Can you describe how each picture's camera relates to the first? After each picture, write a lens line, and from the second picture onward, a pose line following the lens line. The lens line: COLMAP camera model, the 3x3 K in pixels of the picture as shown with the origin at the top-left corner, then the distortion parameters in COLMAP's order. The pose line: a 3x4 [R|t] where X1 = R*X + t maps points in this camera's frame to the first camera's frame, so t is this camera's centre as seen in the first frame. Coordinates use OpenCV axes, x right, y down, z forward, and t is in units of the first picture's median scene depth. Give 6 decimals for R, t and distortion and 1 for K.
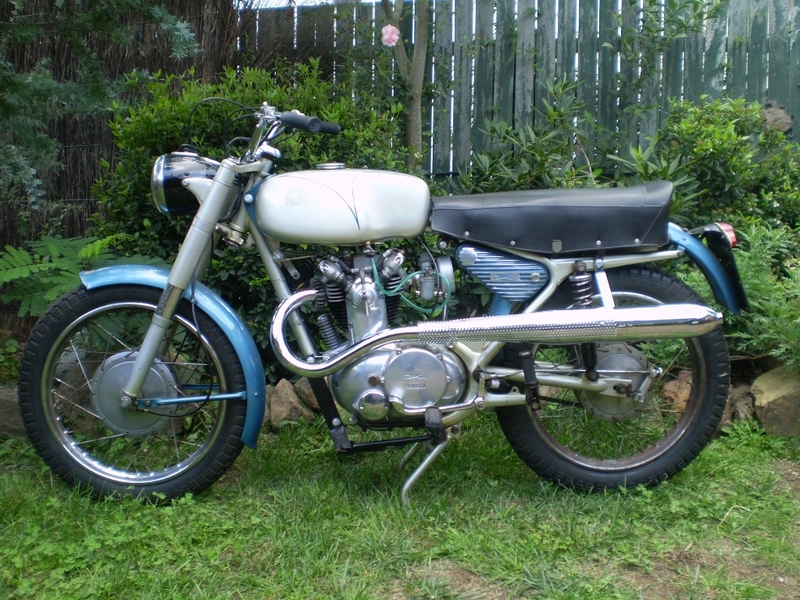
lens RADIAL K [[911.5, 0, 400.0], [0, 911.5, 300.0], [0, 0, 1]] dist [-0.075836, -0.170701]
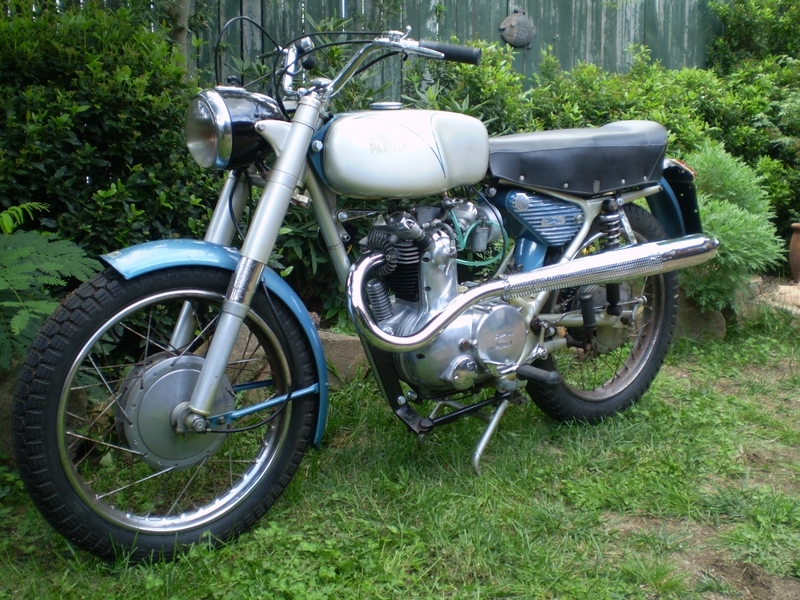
lens RADIAL K [[911.5, 0, 400.0], [0, 911.5, 300.0], [0, 0, 1]] dist [-0.075836, -0.170701]
pose [[0.819372, -0.118424, 0.560897, -0.566751], [0.084111, 0.992676, 0.086715, -0.039143], [-0.567058, -0.023874, 0.823332, 0.286733]]
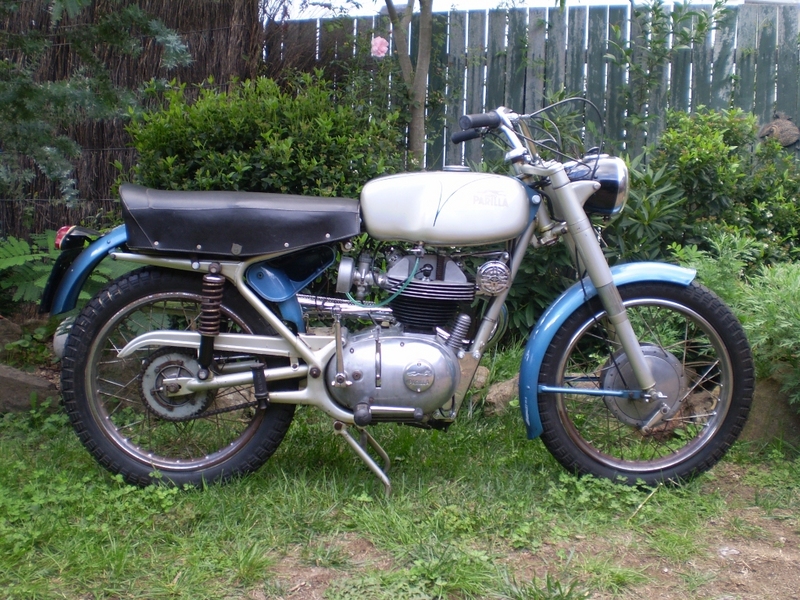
lens RADIAL K [[911.5, 0, 400.0], [0, 911.5, 300.0], [0, 0, 1]] dist [-0.075836, -0.170701]
pose [[0.995144, 0.027116, -0.094619, 0.109366], [-0.028122, 0.999561, -0.009318, 0.010211], [0.094324, 0.011934, 0.995470, -0.039210]]
